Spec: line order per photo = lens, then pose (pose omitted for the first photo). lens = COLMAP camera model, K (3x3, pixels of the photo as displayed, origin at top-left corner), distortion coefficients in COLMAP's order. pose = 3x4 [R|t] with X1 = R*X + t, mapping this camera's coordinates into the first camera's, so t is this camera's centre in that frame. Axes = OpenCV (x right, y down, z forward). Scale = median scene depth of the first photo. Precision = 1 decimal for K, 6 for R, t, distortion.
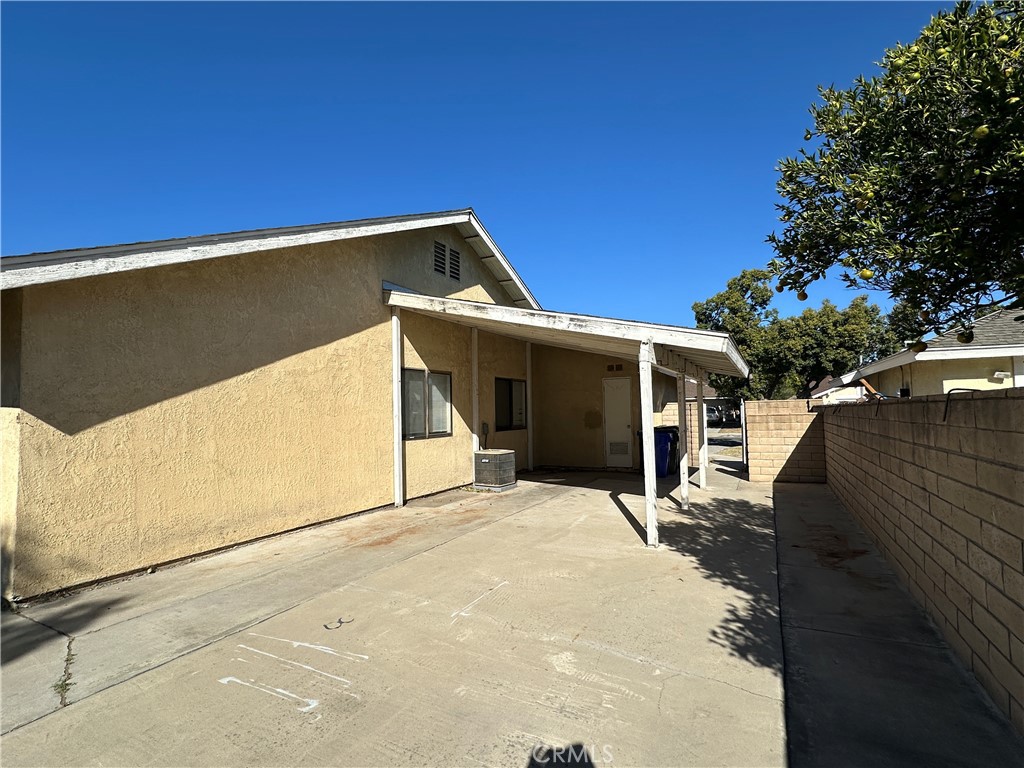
lens RADIAL K [[479.1, 0, 513.3], [0, 479.1, 384.3], [0, 0, 1]] dist [-0.002414, -0.000155]
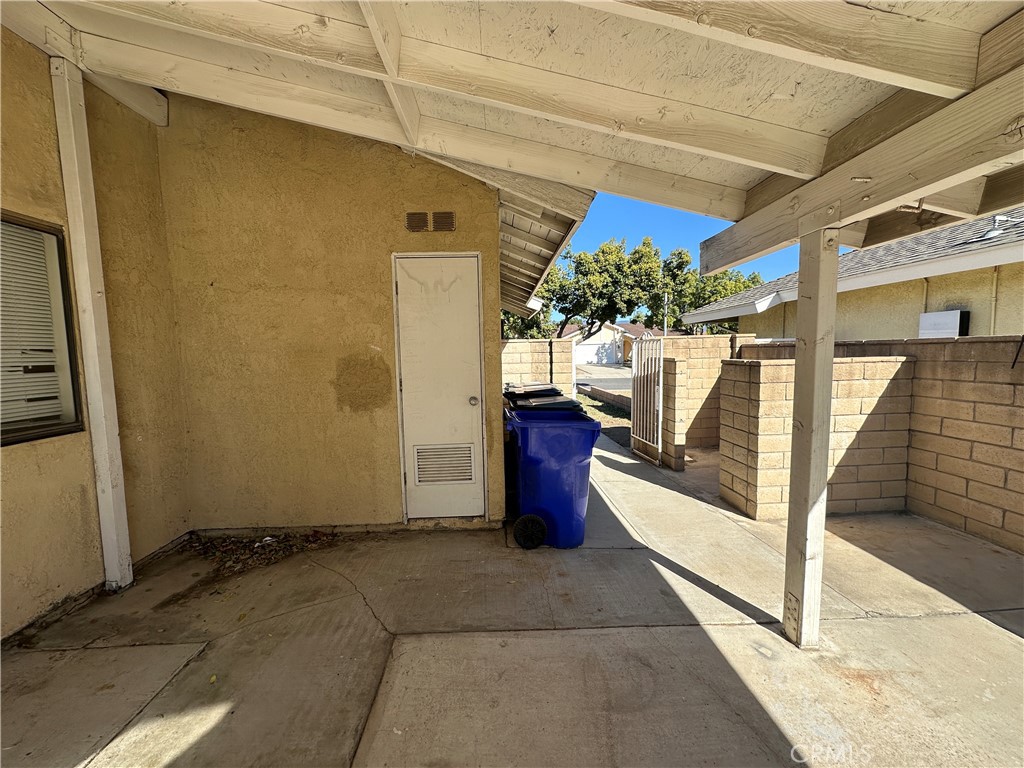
lens RADIAL K [[407.8, 0, 516.4], [0, 407.8, 385.5], [0, 0, 1]] dist [-0.001855, 0.000114]
pose [[0.861693, -0.042309, 0.505663, 0.067931], [-0.022733, 0.992299, 0.121765, 0.023343], [-0.506920, -0.116419, 0.854095, 0.415990]]
